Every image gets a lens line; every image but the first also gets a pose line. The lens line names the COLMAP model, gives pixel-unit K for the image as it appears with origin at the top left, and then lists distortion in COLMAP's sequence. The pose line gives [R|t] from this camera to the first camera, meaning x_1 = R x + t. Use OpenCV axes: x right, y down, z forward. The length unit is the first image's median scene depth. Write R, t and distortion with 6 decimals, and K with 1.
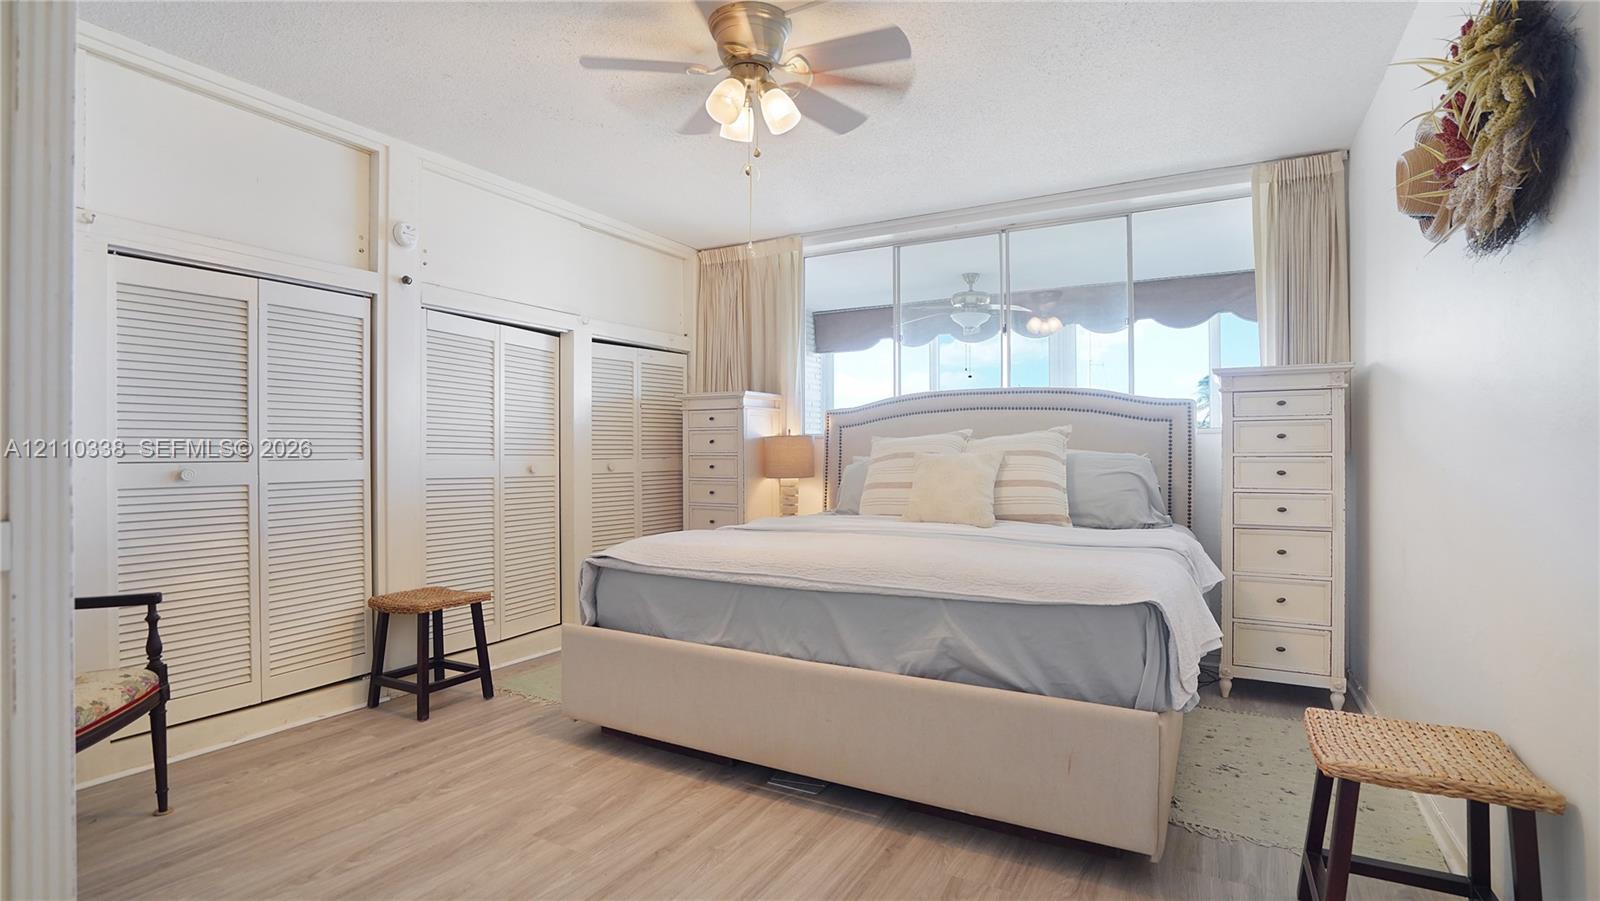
lens RADIAL K [[744.2, 0, 801.1], [0, 744.2, 457.4], [0, 0, 1]] dist [-0.043545, 0.006586]
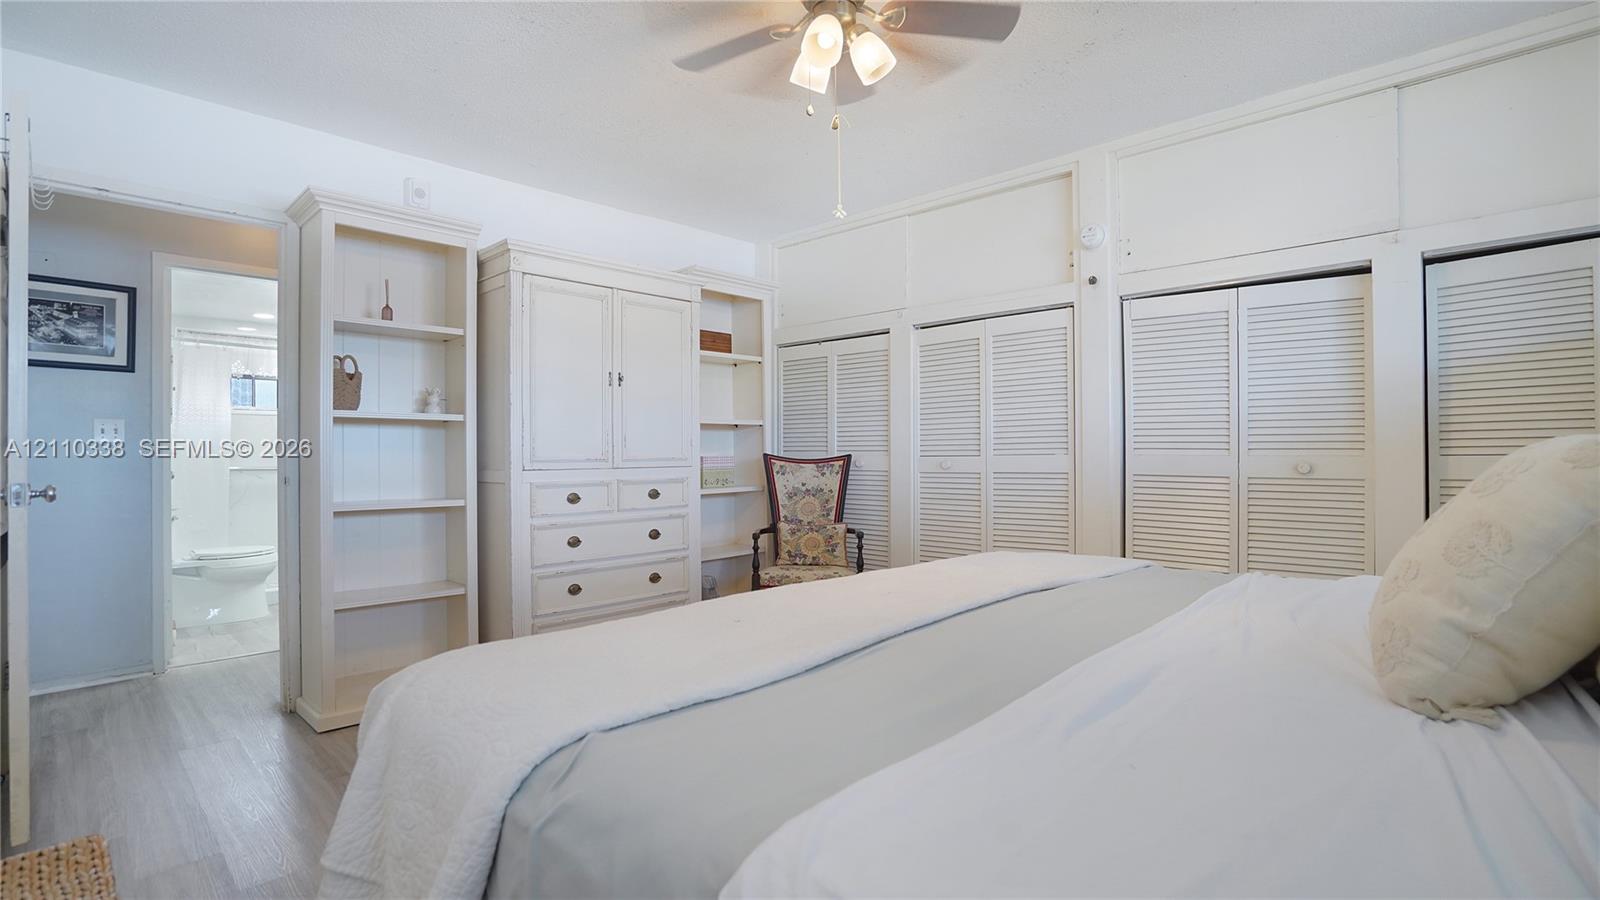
lens RADIAL K [[744.2, 0, 800.8], [0, 744.2, 453.3], [0, 0, 1]] dist [-0.043545, 0.006586]
pose [[-0.248062, -0.001748, -0.968742, 0.573017], [-0.002252, 0.999997, -0.001227, 0.002672], [0.968741, 0.001877, -0.248065, 0.878373]]
